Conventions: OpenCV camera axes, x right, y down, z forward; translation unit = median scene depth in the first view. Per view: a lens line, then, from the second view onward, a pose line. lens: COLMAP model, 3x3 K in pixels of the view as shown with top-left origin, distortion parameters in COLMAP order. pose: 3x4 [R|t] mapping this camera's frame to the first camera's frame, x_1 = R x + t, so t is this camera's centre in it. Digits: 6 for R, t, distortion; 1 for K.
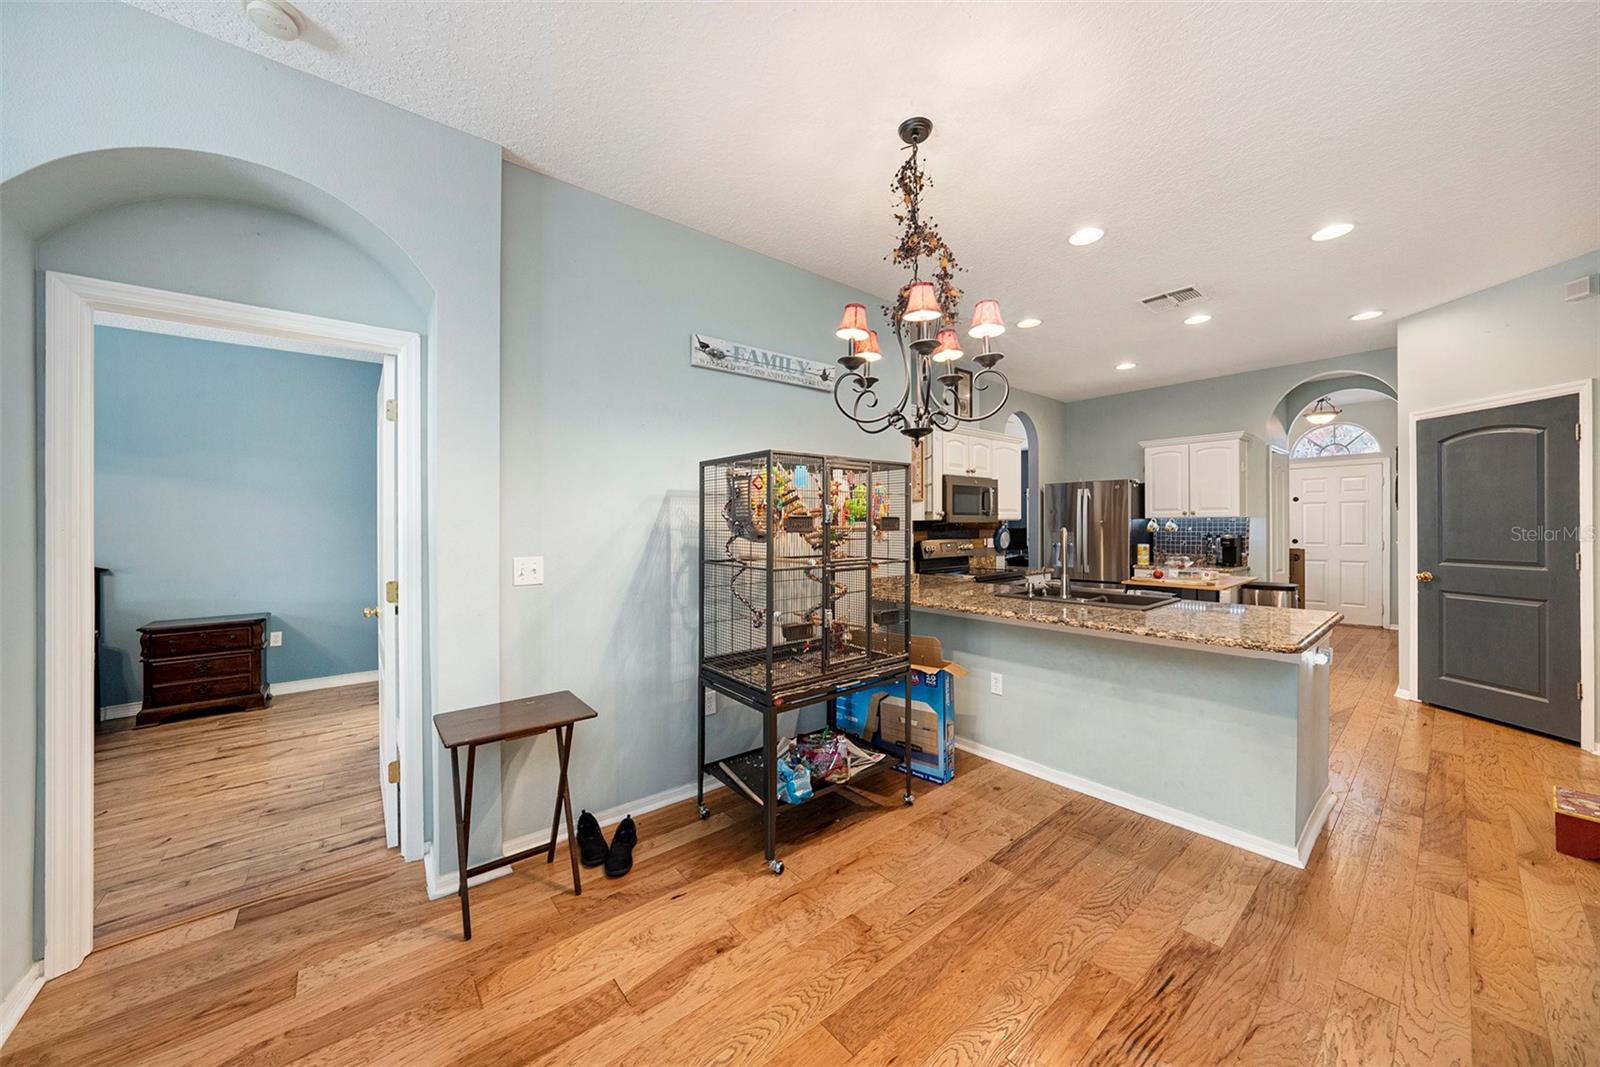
lens RADIAL K [[558.9, 0, 798.5], [0, 558.9, 524.7], [0, 0, 1]] dist [-0.010368, 0.000102]
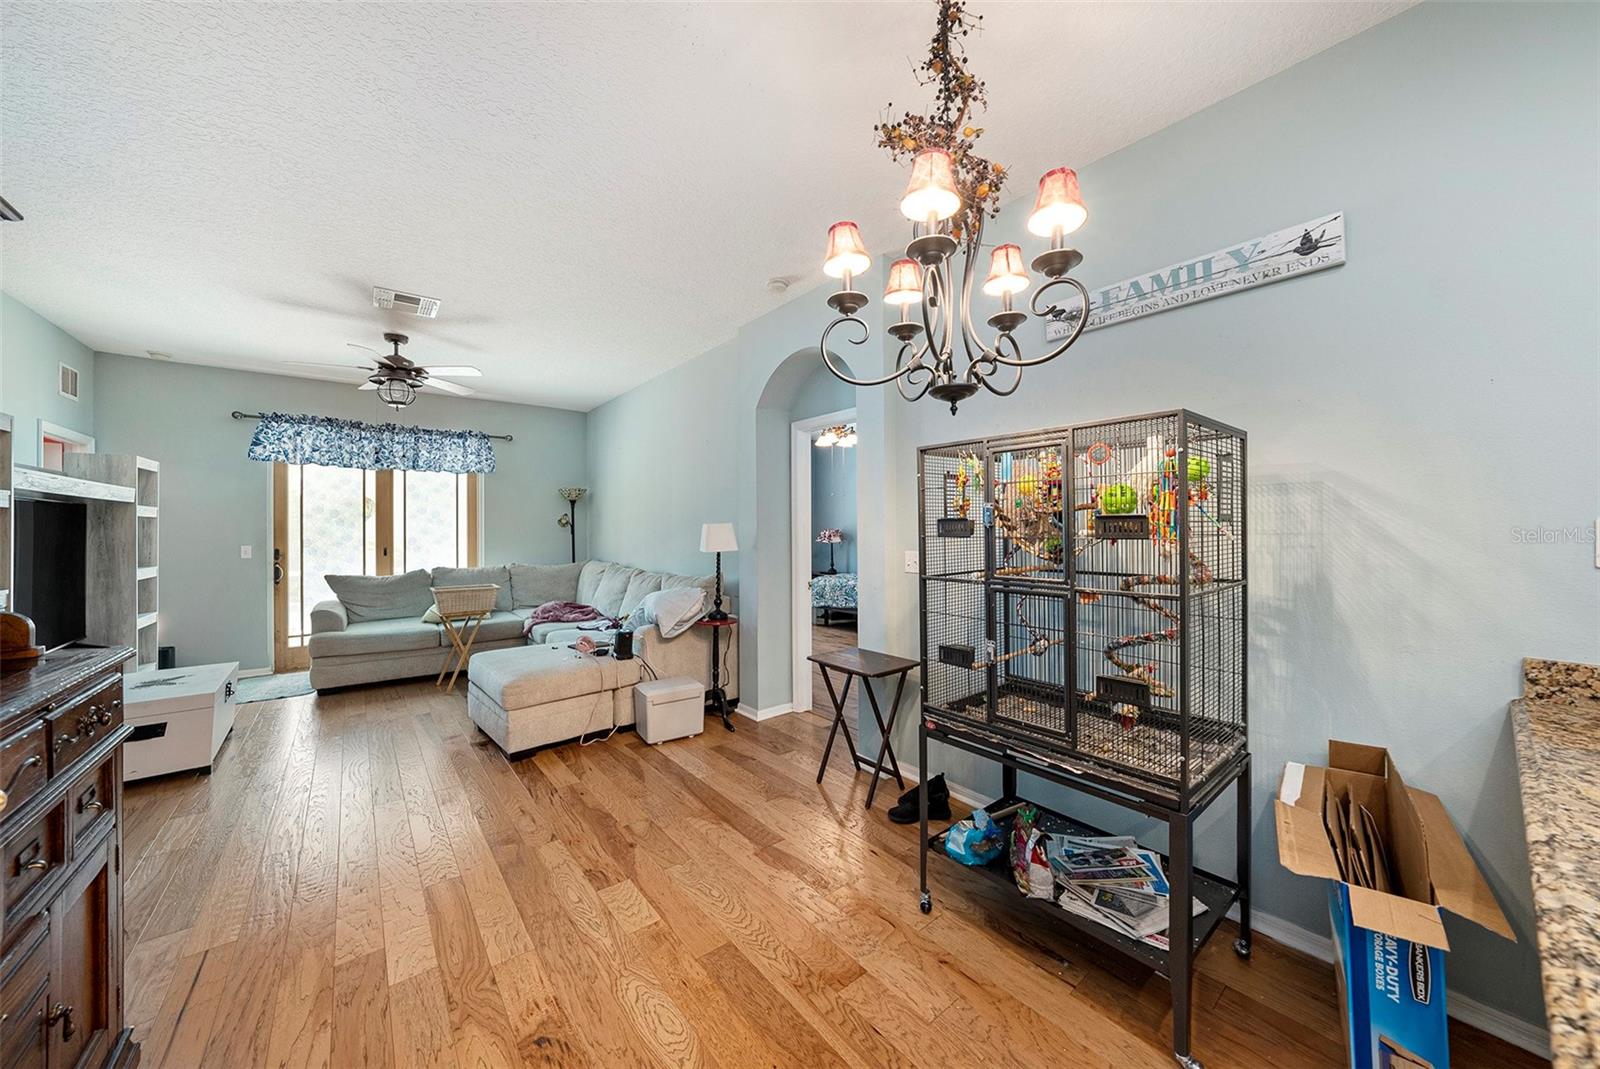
lens RADIAL K [[558.9, 0, 816.7], [0, 558.9, 527.3], [0, 0, 1]] dist [-0.010368, 0.000102]
pose [[0.020725, 0.009318, -0.999742, 0.581302], [0.009116, 0.999913, 0.009508, -0.009931], [0.999744, -0.009311, 0.020638, 0.542970]]
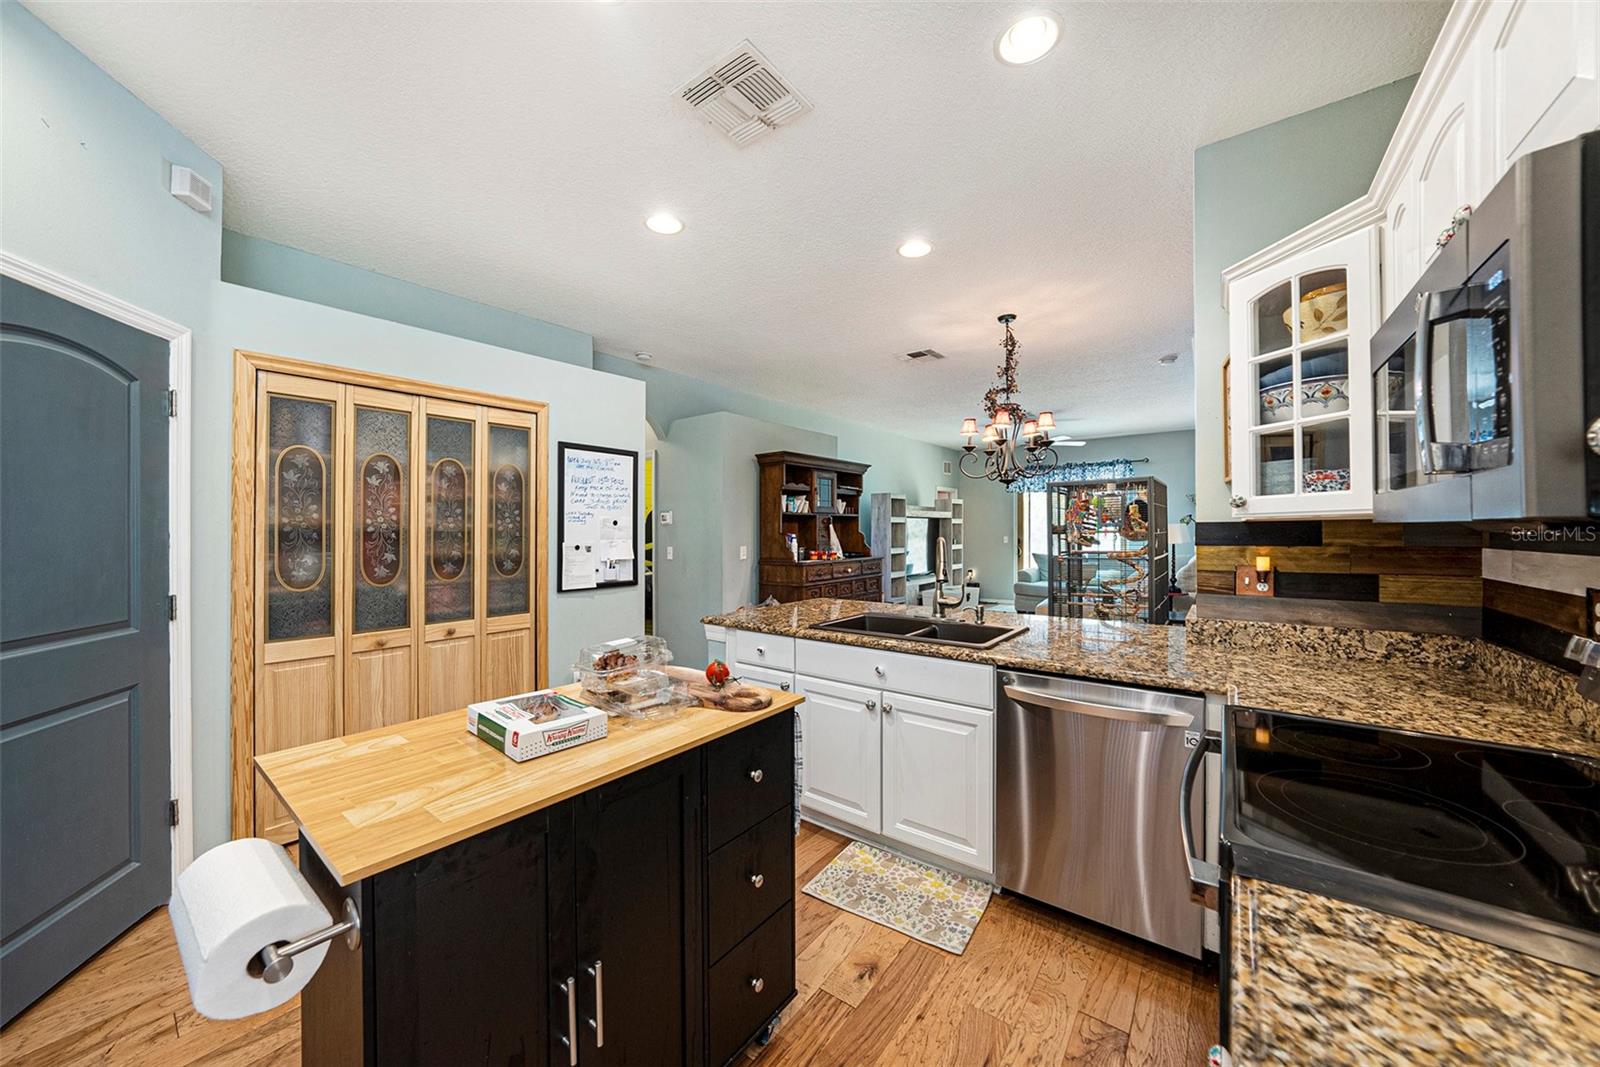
lens RADIAL K [[558.9, 0, 792.8], [0, 558.9, 525.6], [0, 0, 1]] dist [-0.010368, 0.000102]
pose [[-0.975126, 0.015400, -0.221117, 0.826190], [0.018536, 0.999755, -0.012114, -0.007402], [0.220876, -0.015911, -0.975172, 1.893999]]
